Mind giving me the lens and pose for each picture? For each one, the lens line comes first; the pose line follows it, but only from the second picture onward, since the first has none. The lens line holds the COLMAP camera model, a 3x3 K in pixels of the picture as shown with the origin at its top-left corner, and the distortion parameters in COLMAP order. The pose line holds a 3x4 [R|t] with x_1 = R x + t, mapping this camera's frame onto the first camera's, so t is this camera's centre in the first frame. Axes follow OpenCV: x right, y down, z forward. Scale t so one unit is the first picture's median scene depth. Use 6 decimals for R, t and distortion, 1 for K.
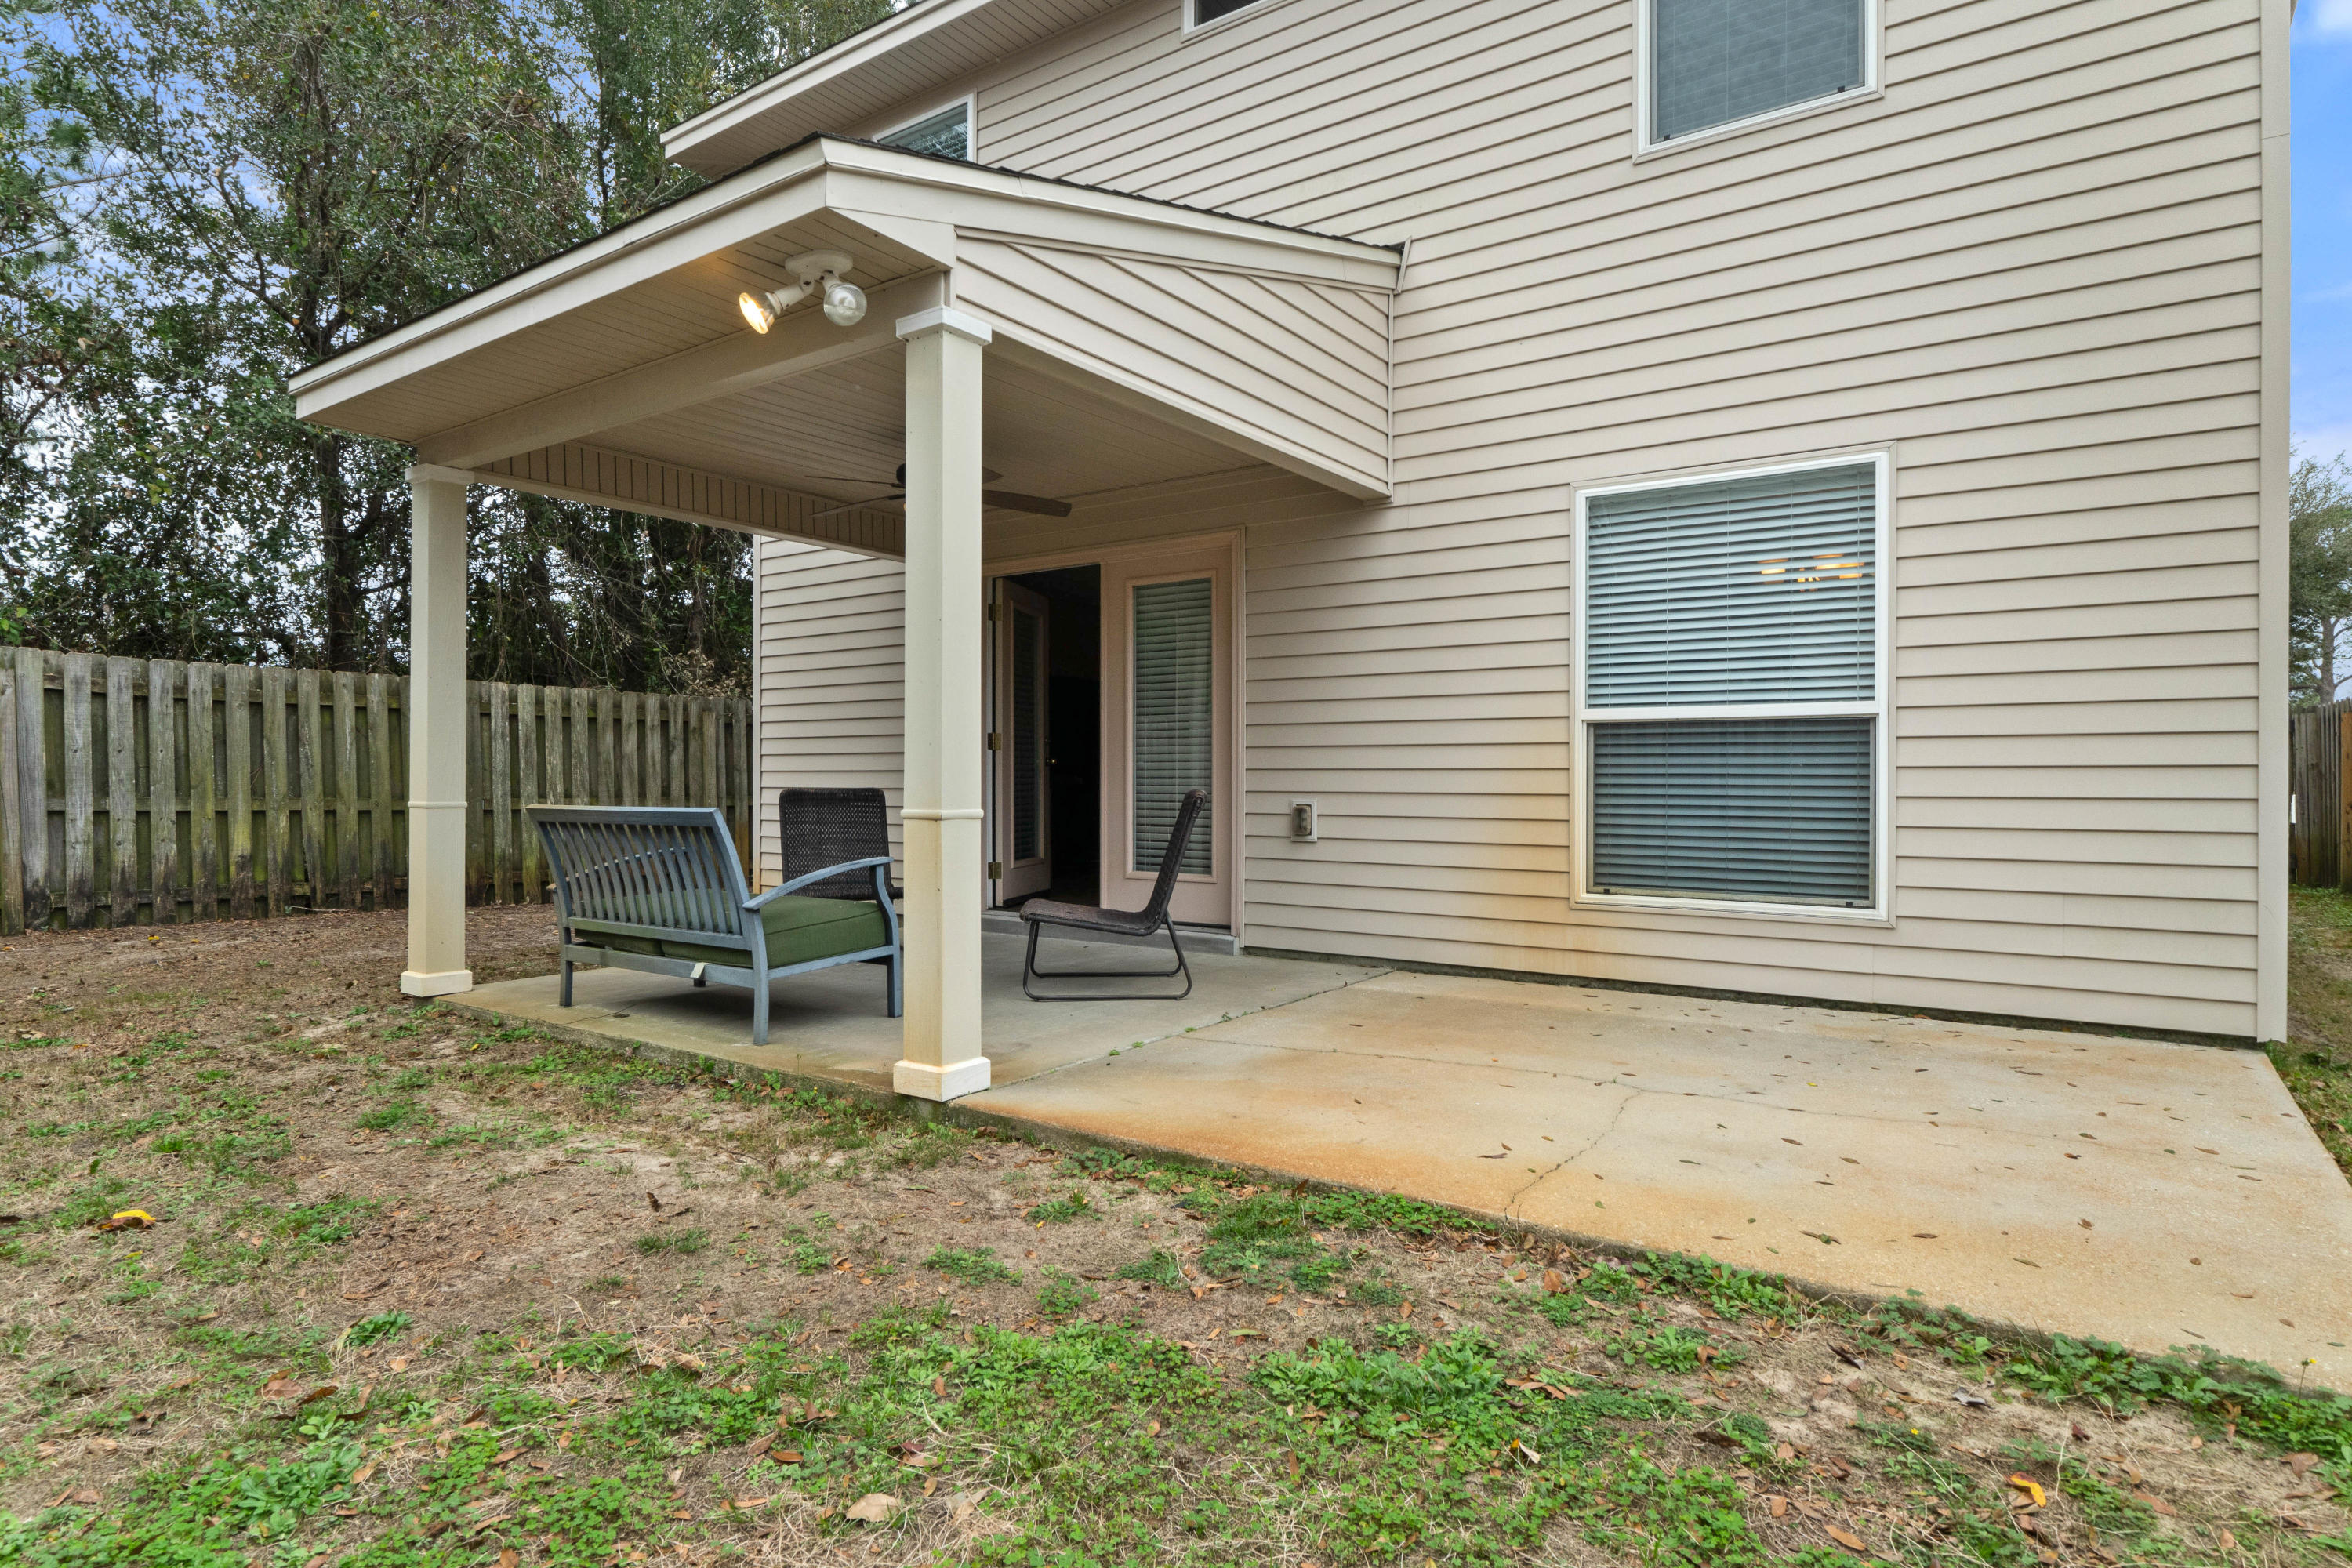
lens RADIAL K [[1242.7, 0, 1169.3], [0, 1242.7, 813.5], [0, 0, 1]] dist [-0.002798, -0.000104]
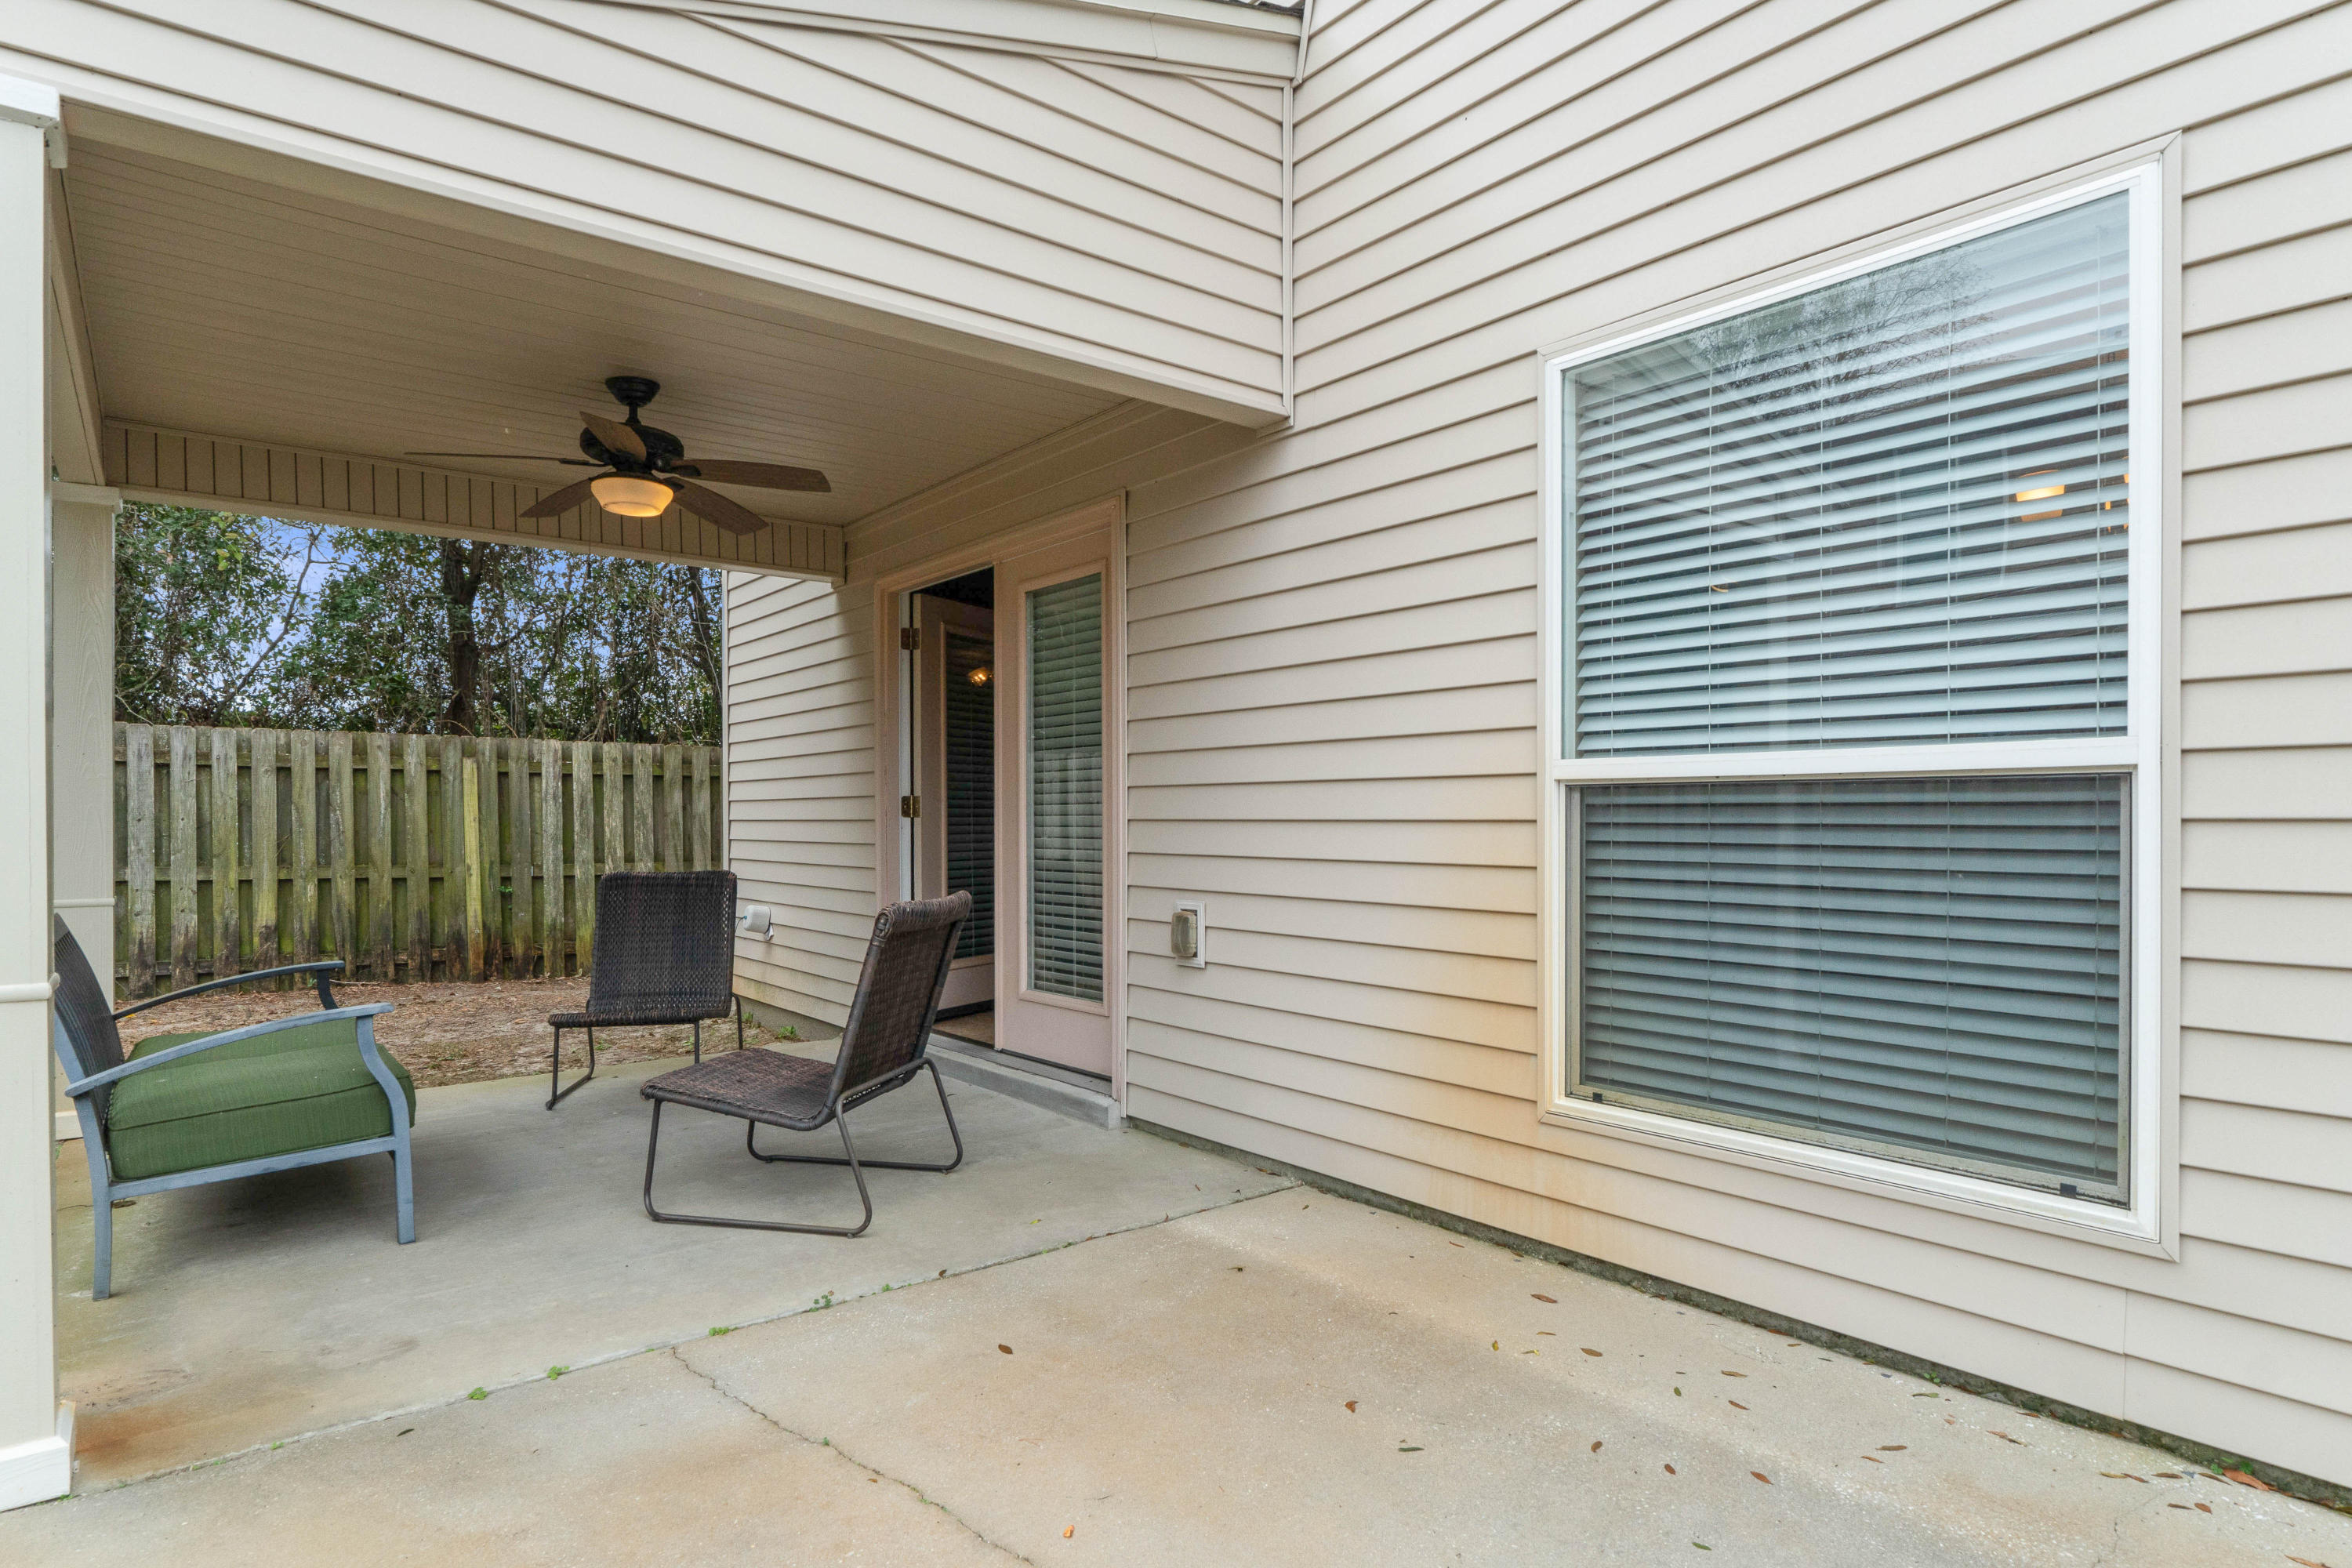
lens RADIAL K [[1253.5, 0, 1169.7], [0, 1253.5, 849.1], [0, 0, 1]] dist [-0.000237, -0.000414]
pose [[0.958409, 0.003399, -0.285377, 0.274229], [-0.004227, 0.999988, -0.002286, -0.035721], [0.285366, 0.003397, 0.958413, 0.354521]]
